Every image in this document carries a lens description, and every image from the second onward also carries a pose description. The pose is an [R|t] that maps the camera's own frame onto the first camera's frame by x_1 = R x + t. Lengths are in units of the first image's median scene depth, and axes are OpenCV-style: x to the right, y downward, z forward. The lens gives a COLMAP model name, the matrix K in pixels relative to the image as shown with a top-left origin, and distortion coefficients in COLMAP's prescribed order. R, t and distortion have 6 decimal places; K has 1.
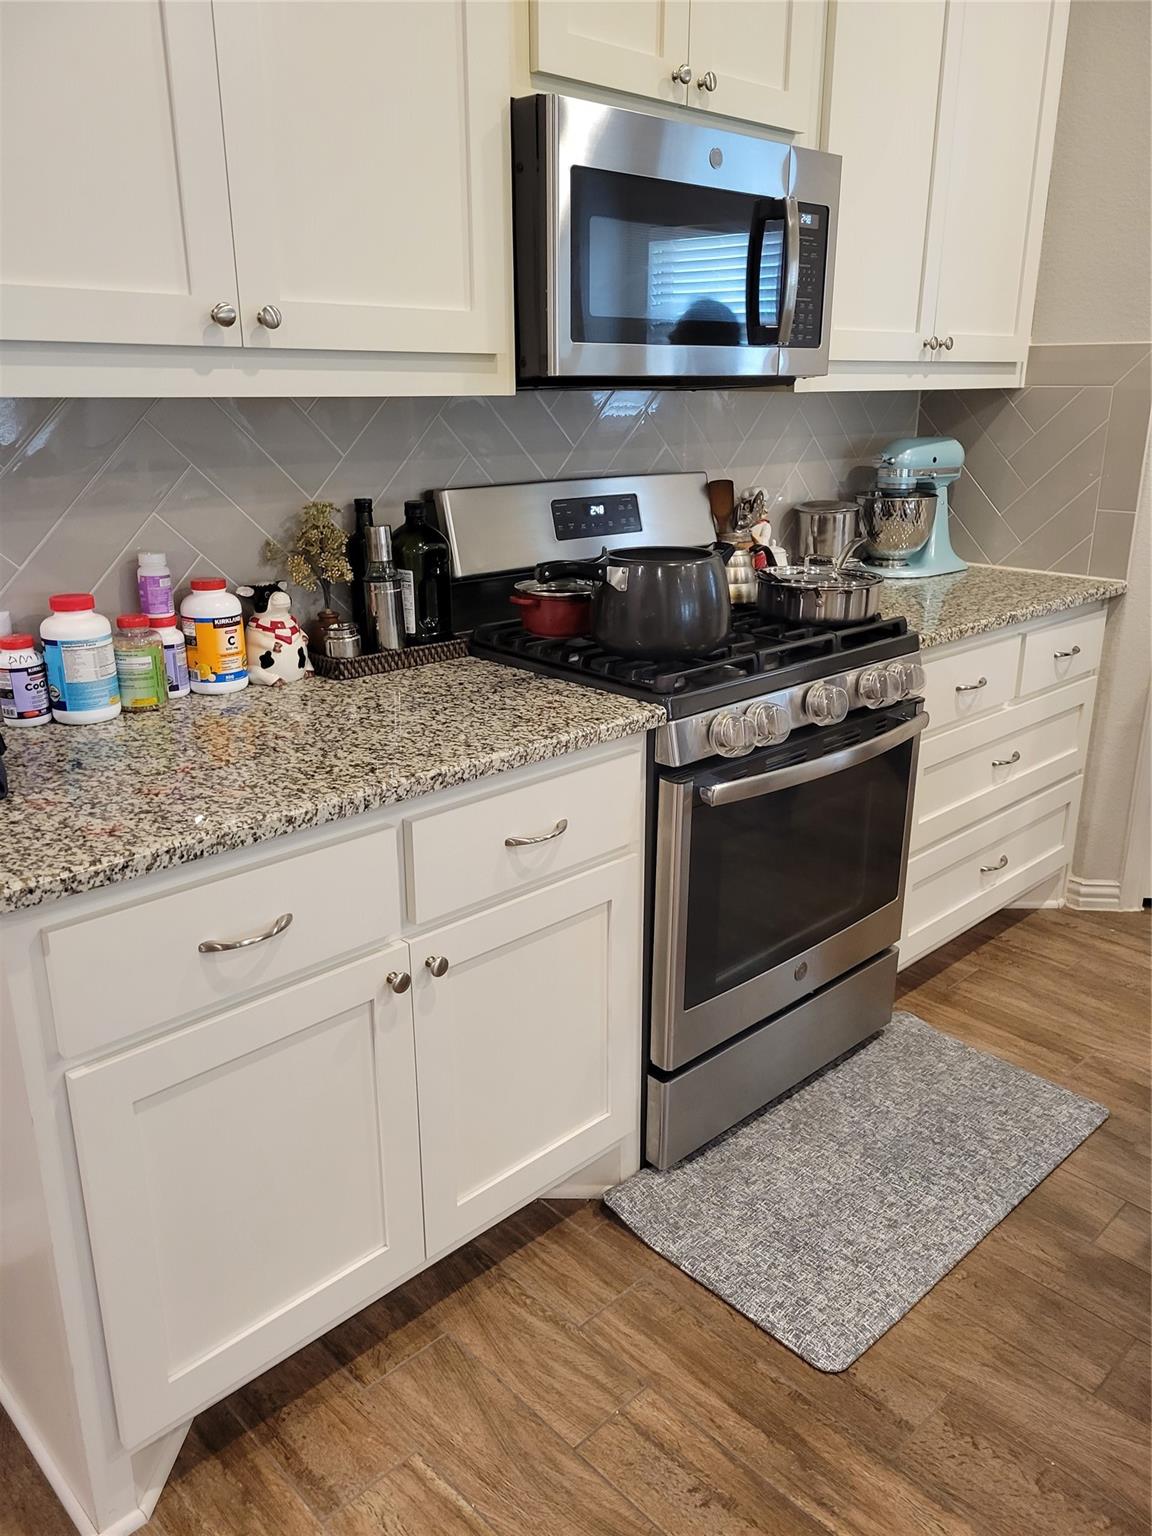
lens RADIAL K [[1158.7, 0, 586.5], [0, 1158.7, 757.0], [0, 0, 1]] dist [0.051134, -0.034502]
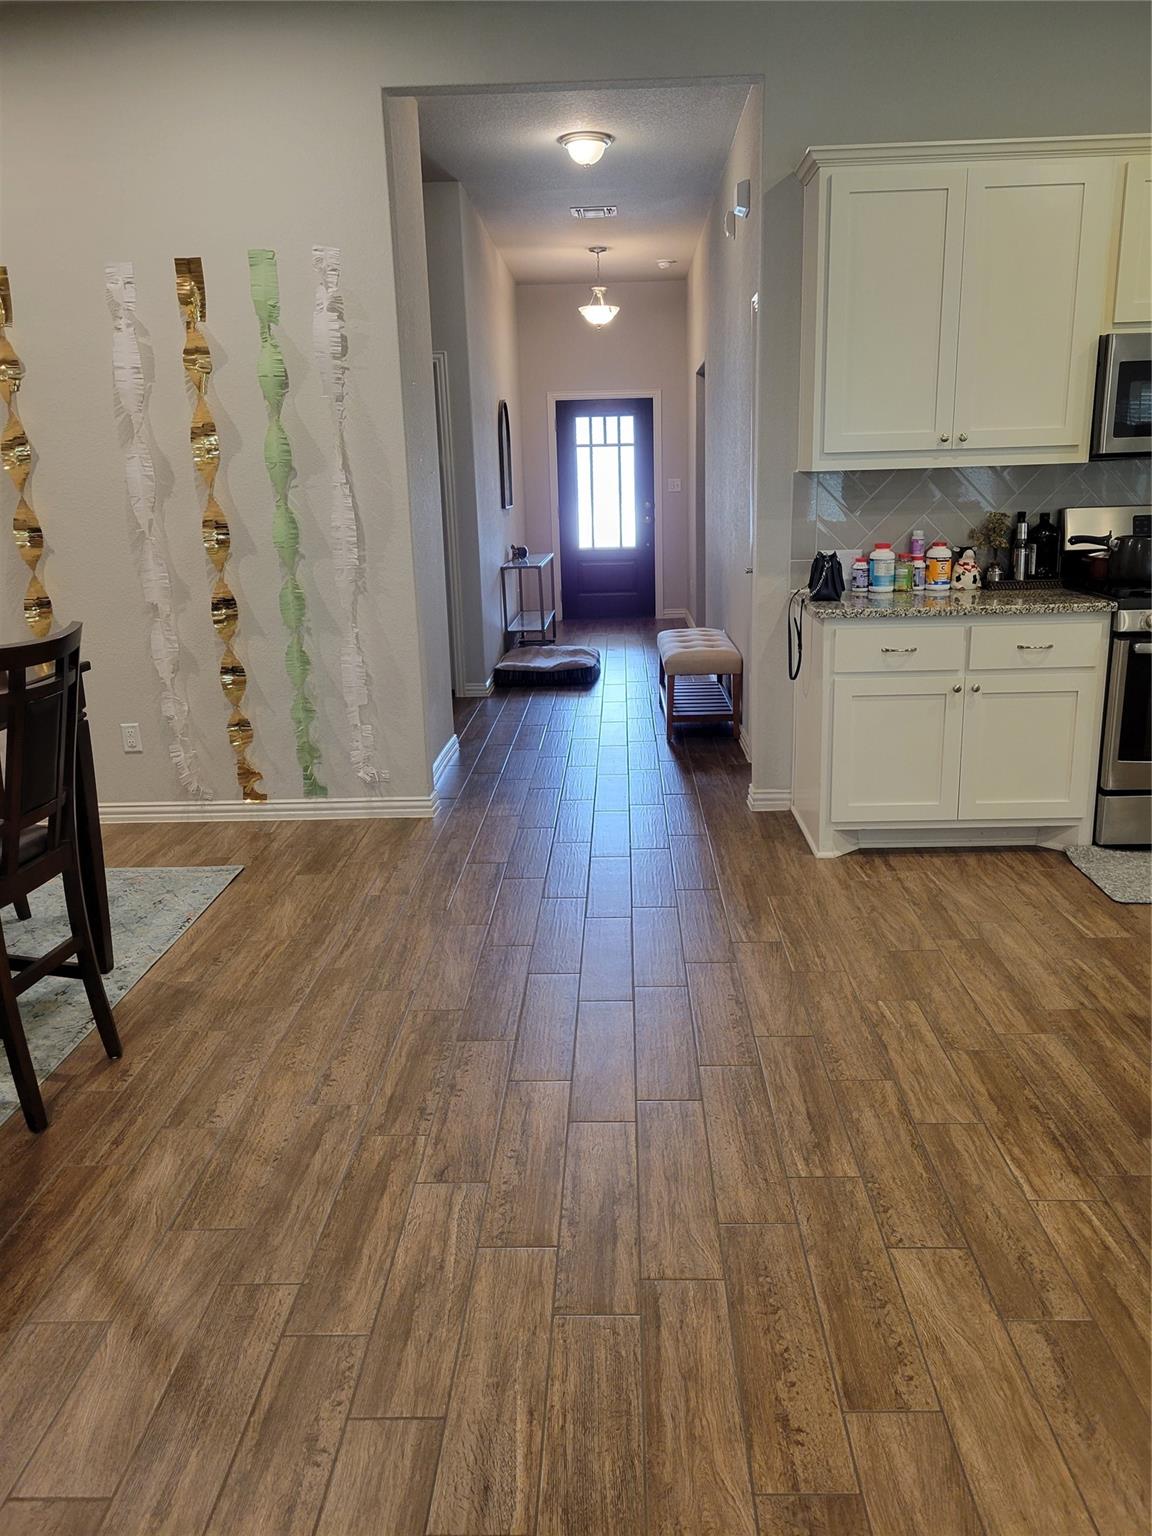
lens RADIAL K [[1158.7, 0, 586.5], [0, 1158.7, 757.0], [0, 0, 1]] dist [0.051134, -0.034502]
pose [[0.694277, 0.152569, -0.703350, 0.932741], [-0.199791, 0.979719, 0.015304, 0.392359], [0.691421, 0.129898, 0.710679, -1.165395]]
